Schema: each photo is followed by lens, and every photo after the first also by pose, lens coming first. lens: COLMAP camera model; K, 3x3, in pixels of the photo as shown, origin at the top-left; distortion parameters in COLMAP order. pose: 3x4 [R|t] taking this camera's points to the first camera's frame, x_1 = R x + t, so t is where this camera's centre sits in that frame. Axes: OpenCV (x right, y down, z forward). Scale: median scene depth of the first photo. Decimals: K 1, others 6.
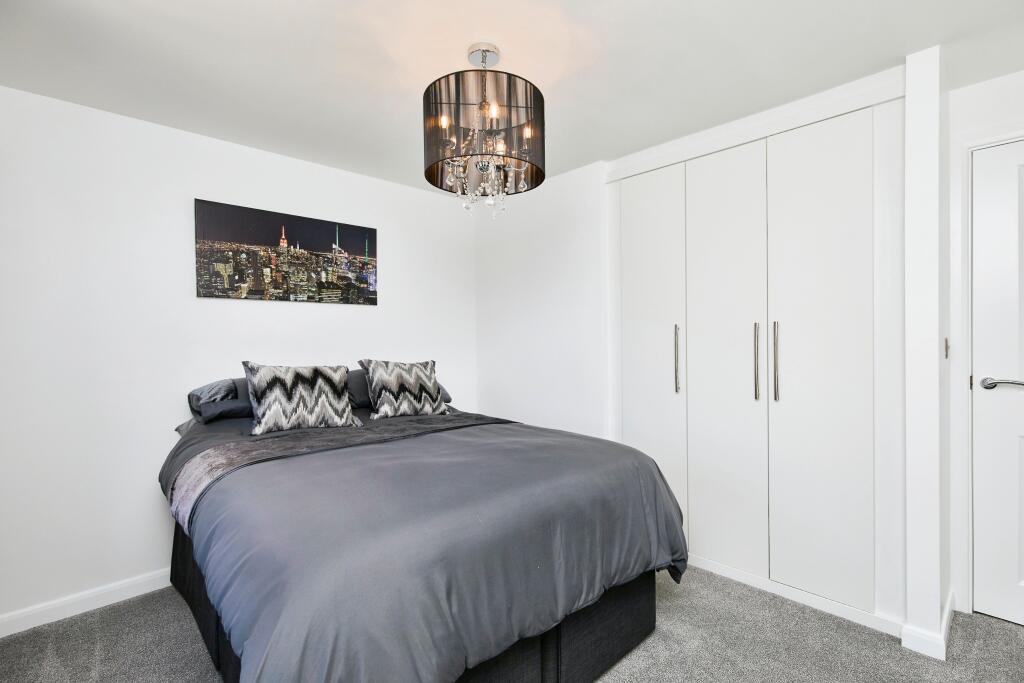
lens RADIAL K [[486.4, 0, 512.0], [0, 486.4, 341.5], [0, 0, 1]] dist [-0.000438, -0.000096]
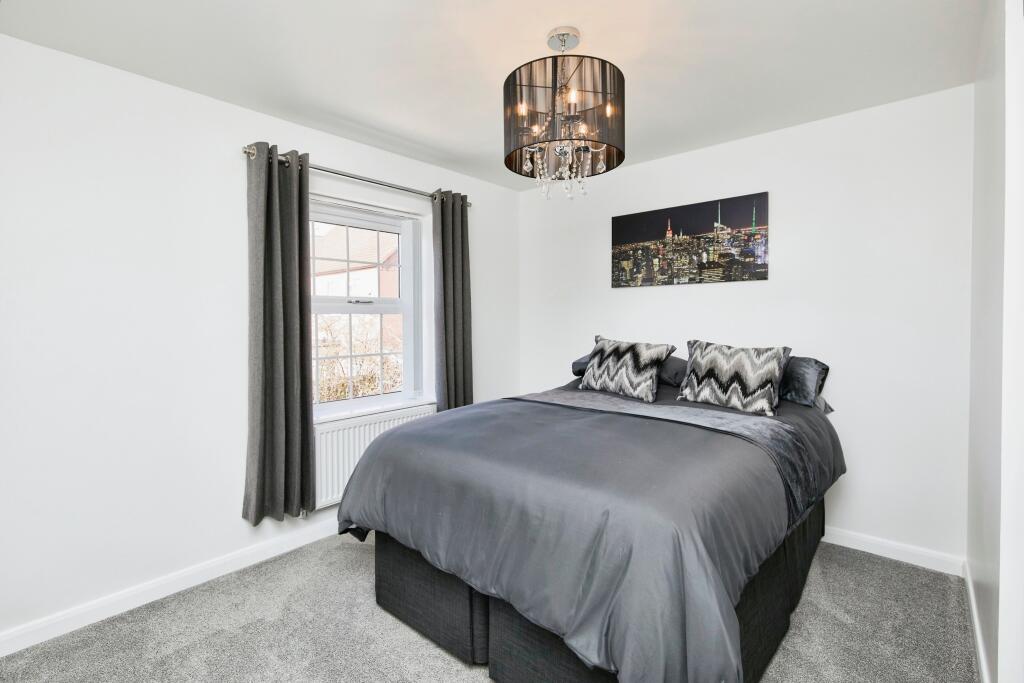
lens RADIAL K [[476.5, 0, 506.8], [0, 476.5, 326.4], [0, 0, 1]] dist [0.000535, 0.000222]
pose [[0.059484, 0.027791, -0.997842, 0.626277], [0.002575, 0.999605, 0.027994, -0.018346], [0.998226, -0.004235, 0.059388, 0.553692]]
